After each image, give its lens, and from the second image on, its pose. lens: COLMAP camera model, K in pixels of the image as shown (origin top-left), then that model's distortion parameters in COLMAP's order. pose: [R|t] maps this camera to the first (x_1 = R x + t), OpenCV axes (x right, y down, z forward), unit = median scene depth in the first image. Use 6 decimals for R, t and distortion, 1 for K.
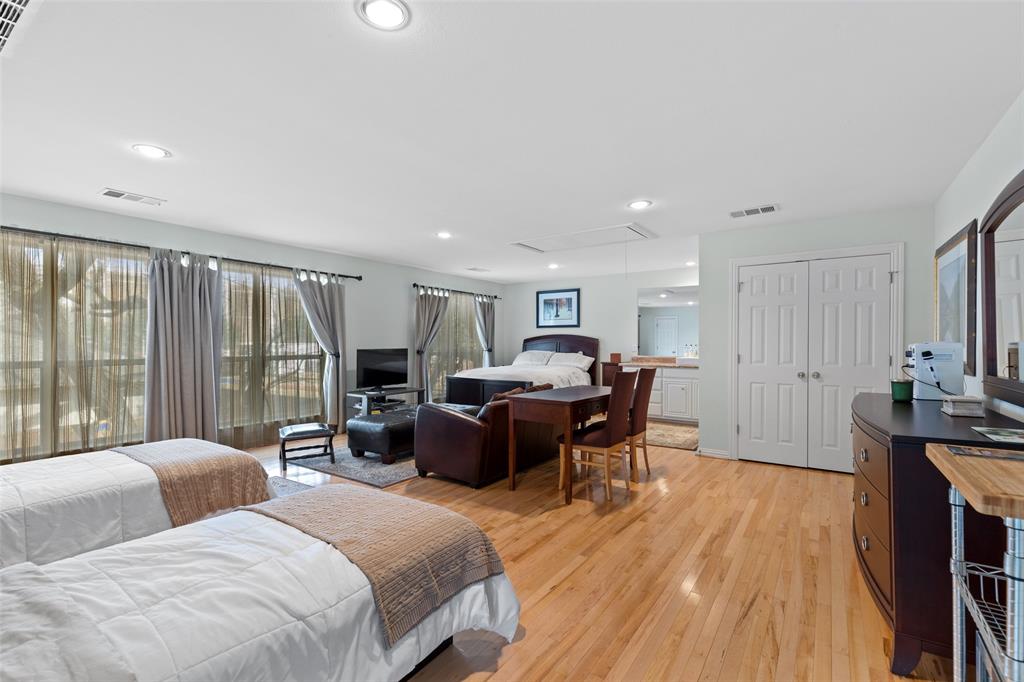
lens RADIAL K [[460.9, 0, 509.9], [0, 460.9, 342.5], [0, 0, 1]] dist [0.004593, 0.000611]
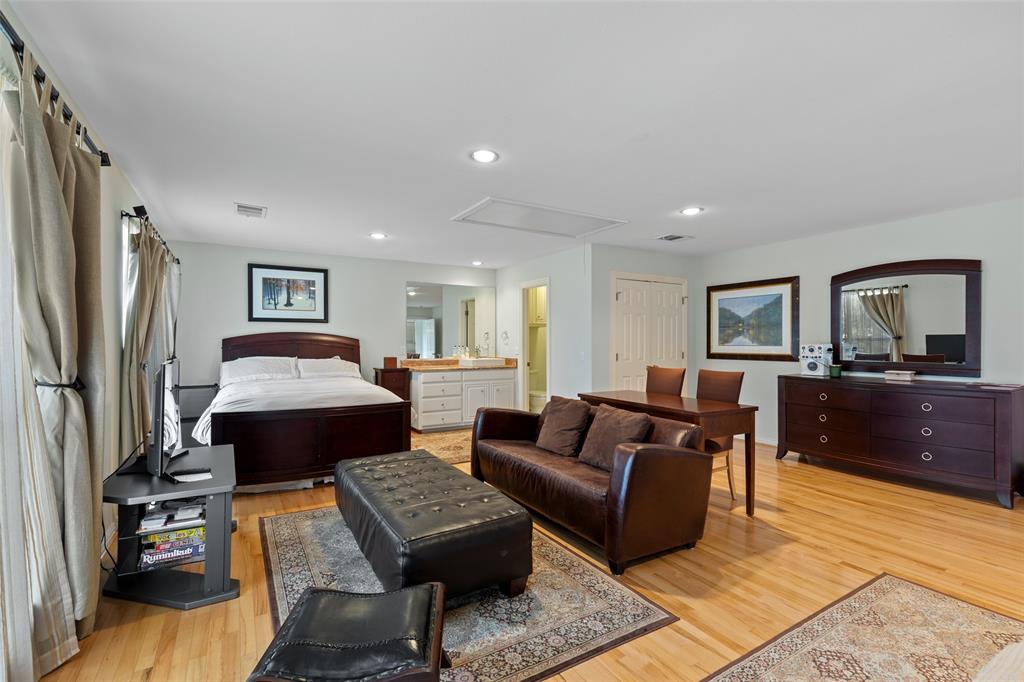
lens RADIAL K [[460.9, 0, 509.7], [0, 460.9, 344.2], [0, 0, 1]] dist [0.004593, 0.000611]
pose [[0.420001, -0.005564, 0.907506, -0.395593], [0.001738, 0.999984, 0.005327, -0.002816], [-0.907522, -0.000661, 0.420005, 0.444248]]
